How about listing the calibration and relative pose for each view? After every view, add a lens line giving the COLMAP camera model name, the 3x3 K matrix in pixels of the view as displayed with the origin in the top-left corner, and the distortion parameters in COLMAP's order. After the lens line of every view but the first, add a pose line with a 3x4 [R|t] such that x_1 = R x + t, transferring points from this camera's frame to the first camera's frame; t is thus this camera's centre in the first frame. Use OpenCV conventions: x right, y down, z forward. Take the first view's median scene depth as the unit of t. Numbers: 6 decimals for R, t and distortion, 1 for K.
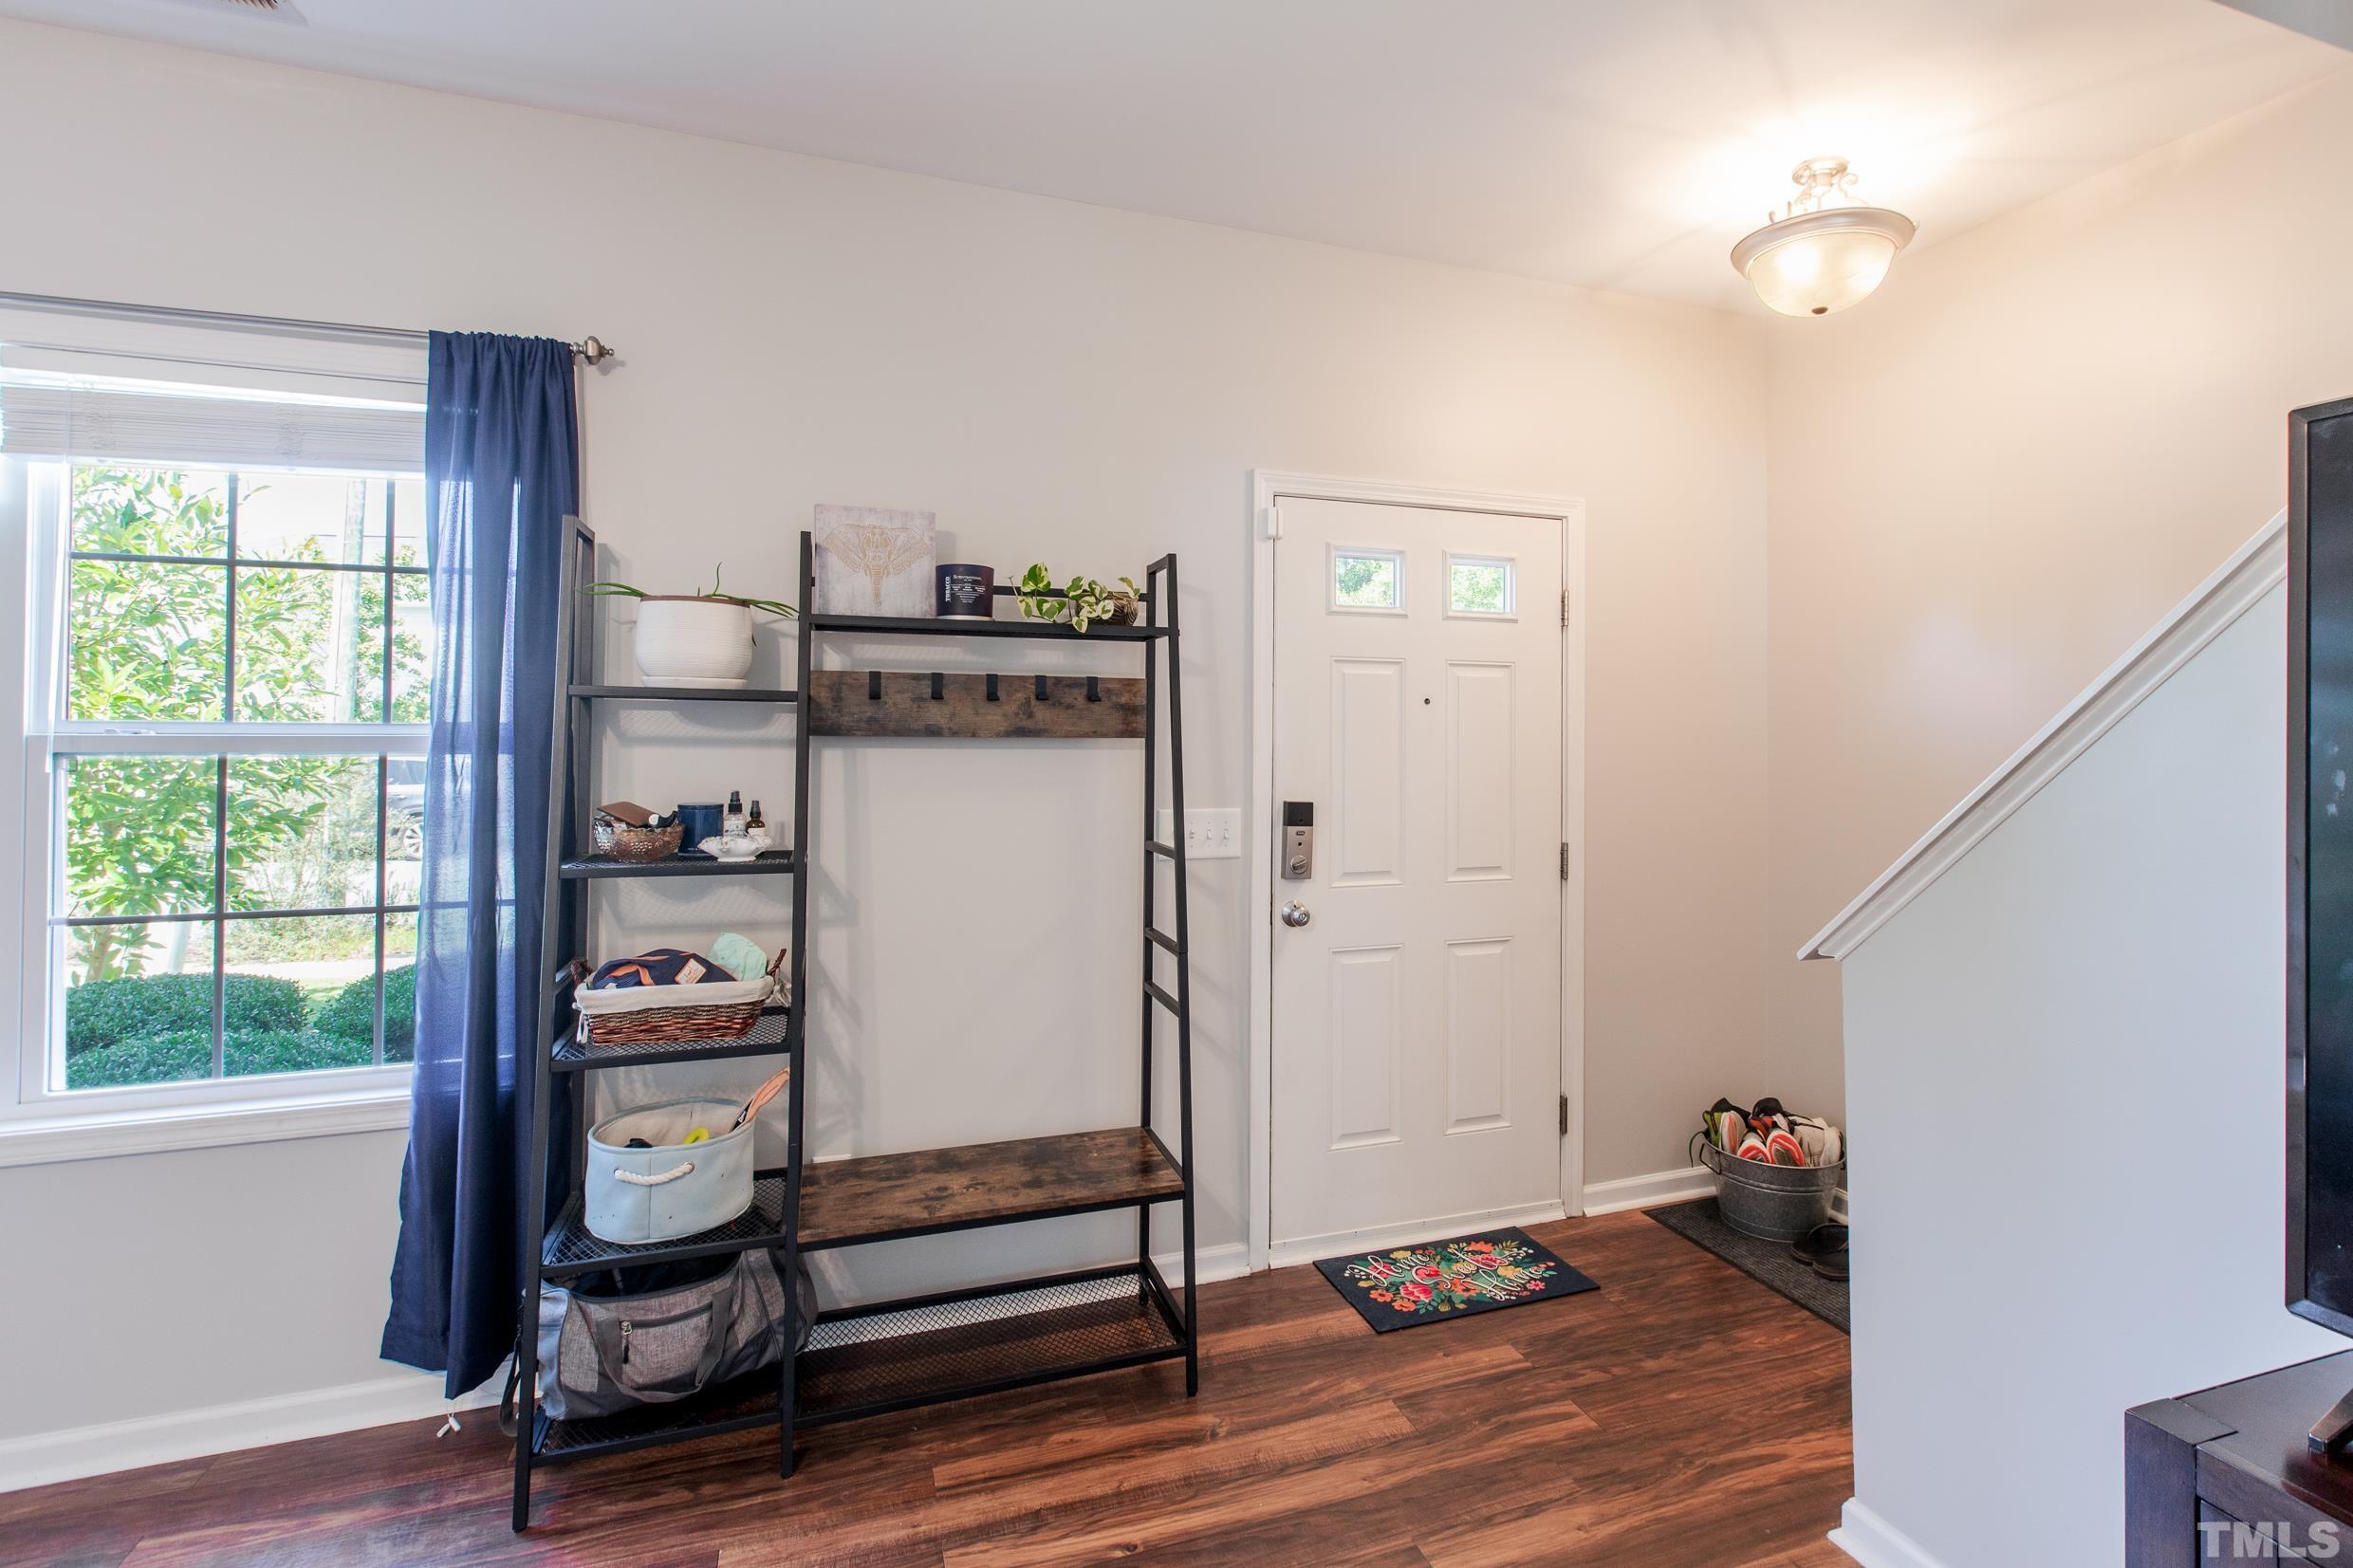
lens RADIAL K [[1070.8, 0, 1179.0], [0, 1070.8, 707.3], [0, 0, 1]] dist [-0.001244, -0.000357]
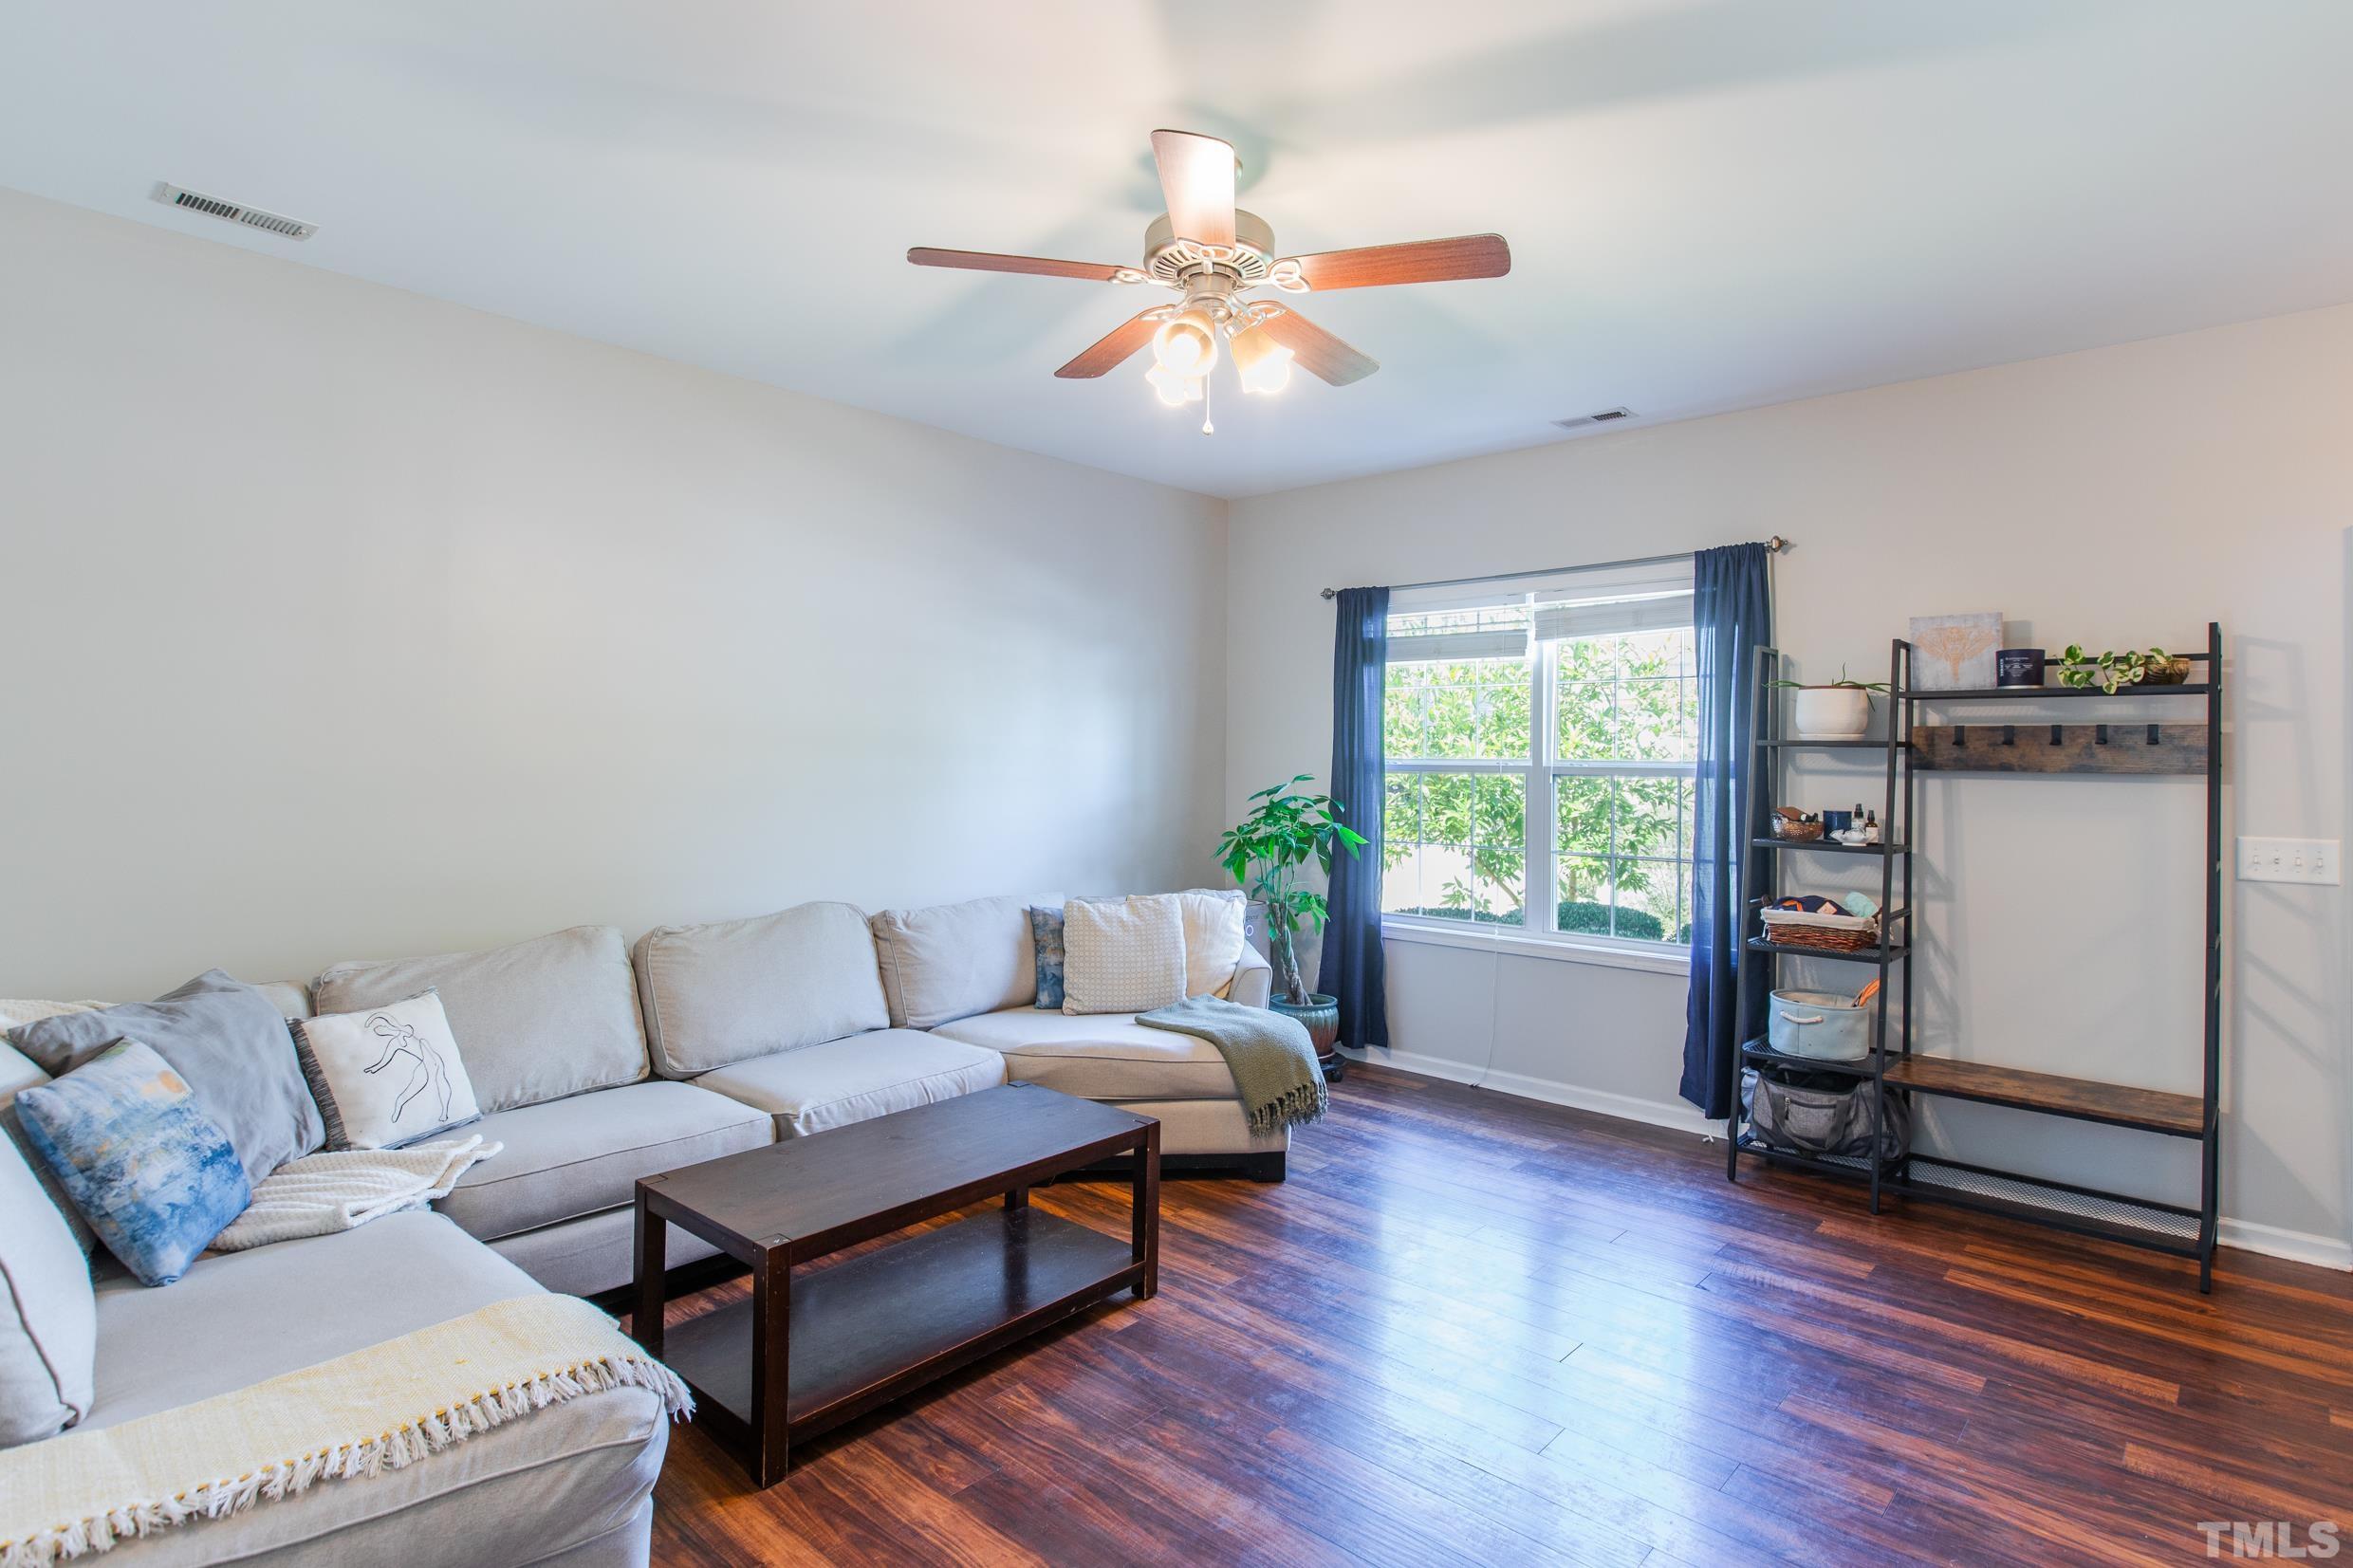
lens RADIAL K [[1191.6, 0, 1203.5], [0, 1191.6, 755.6], [0, 0, 1]] dist [-0.001715, -0.001933]
pose [[0.461226, -0.002304, -0.887280, 0.709609], [0.011160, 0.999933, 0.003205, -0.010374], [0.887212, -0.011381, 0.461221, -0.686704]]
